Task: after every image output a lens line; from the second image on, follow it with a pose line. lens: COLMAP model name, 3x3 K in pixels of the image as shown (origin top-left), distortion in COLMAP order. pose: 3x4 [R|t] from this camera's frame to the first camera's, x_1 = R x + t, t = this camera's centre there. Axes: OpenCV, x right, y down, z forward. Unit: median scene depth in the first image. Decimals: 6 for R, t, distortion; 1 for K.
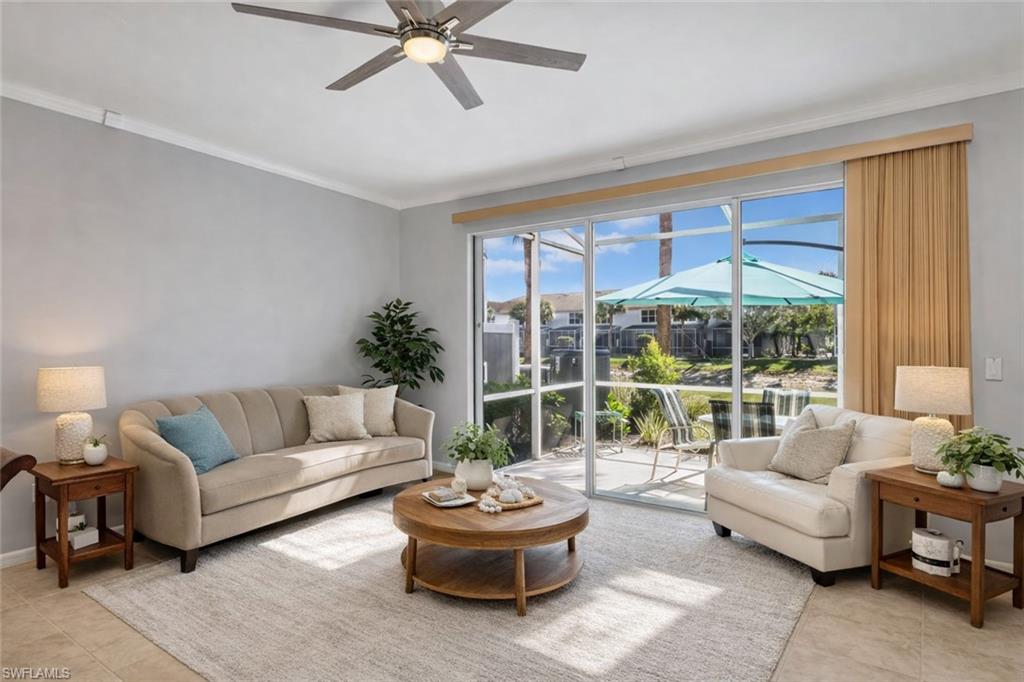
lens RADIAL K [[545.9, 0, 506.8], [0, 545.9, 344.1], [0, 0, 1]] dist [0.014981, 0.002606]
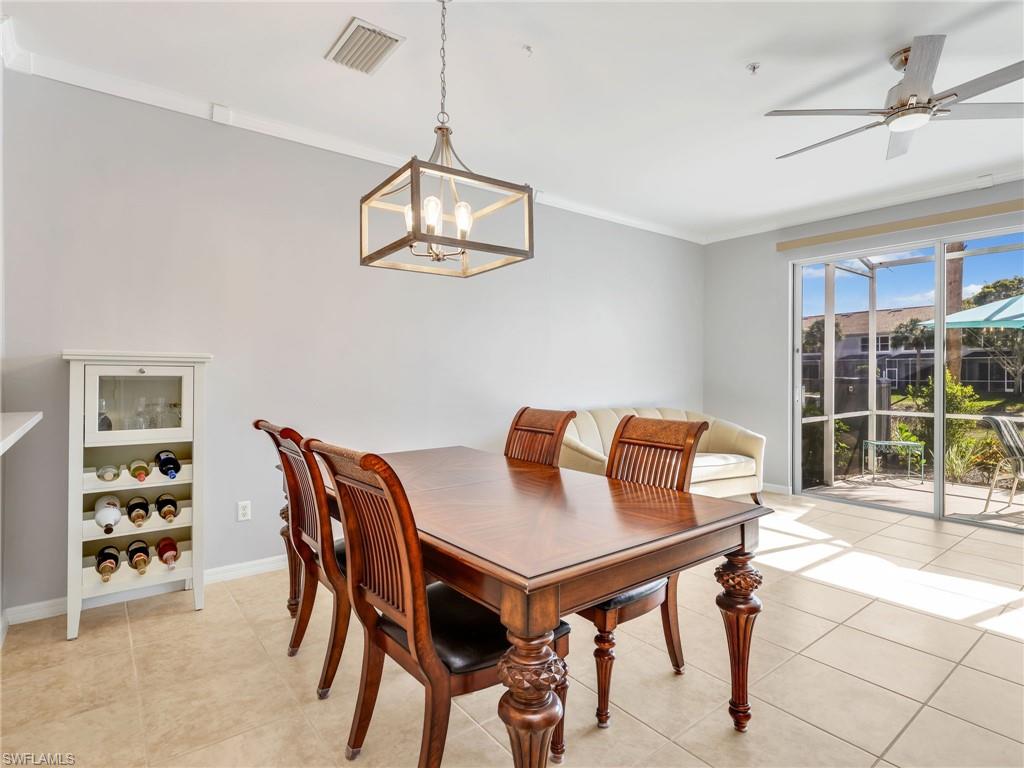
lens RADIAL K [[547.1, 0, 506.1], [0, 547.1, 390.5], [0, 0, 1]] dist [0.001731, 0.000838]
pose [[0.949780, 0.011038, -0.312724, -0.107958], [-0.003069, 0.999658, 0.025964, 0.007239], [0.312904, -0.023701, 0.949489, -0.074198]]
